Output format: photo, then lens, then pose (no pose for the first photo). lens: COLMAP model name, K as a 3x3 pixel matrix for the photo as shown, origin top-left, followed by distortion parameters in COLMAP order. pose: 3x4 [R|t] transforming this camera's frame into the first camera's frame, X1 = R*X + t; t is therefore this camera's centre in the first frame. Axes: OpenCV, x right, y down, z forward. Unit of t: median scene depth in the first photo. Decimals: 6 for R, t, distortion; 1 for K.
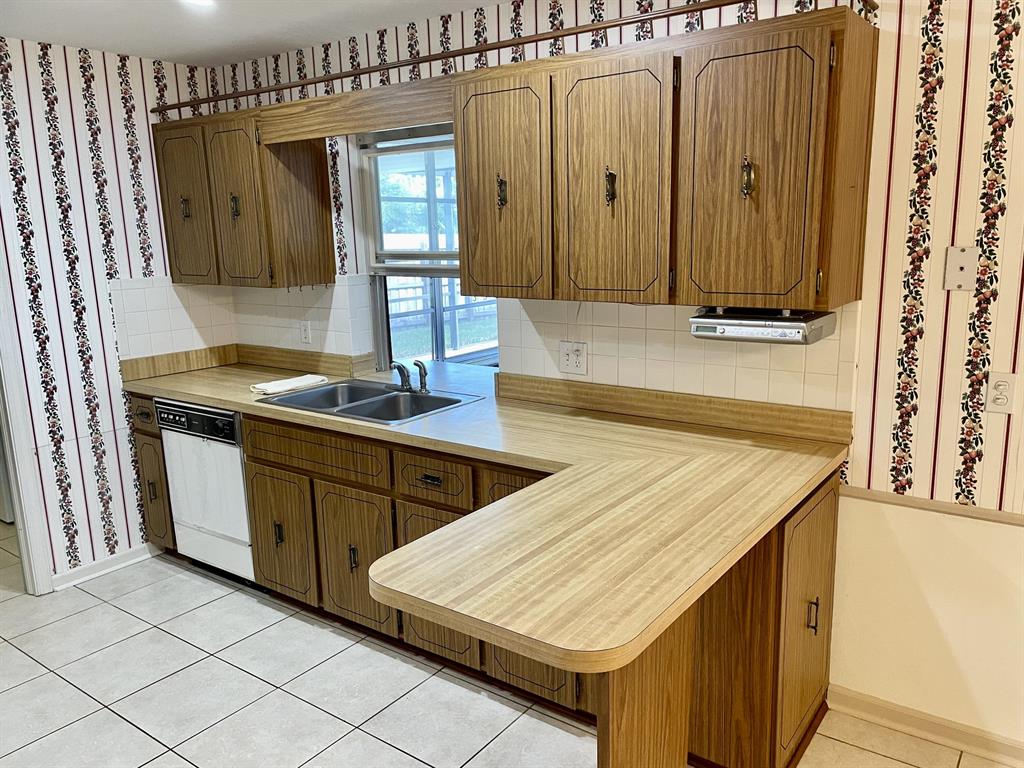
lens RADIAL K [[772.9, 0, 512.0], [0, 772.9, 384.0], [0, 0, 1]] dist [0.105352, -0.128098]
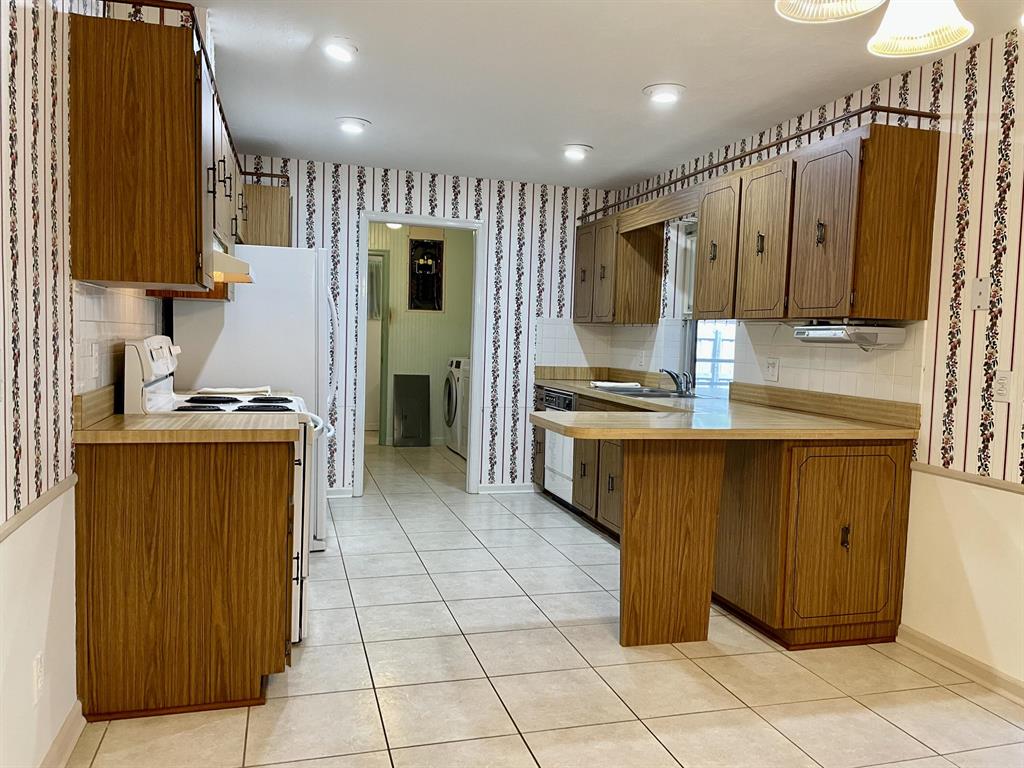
lens RADIAL K [[772.9, 0, 512.0], [0, 772.9, 384.0], [0, 0, 1]] dist [0.105352, -0.128098]
pose [[0.790653, 0.088502, -0.605835, 0.507001], [-0.173314, 0.981378, -0.082823, 0.170132], [0.587223, 0.170484, 0.791268, -0.343297]]
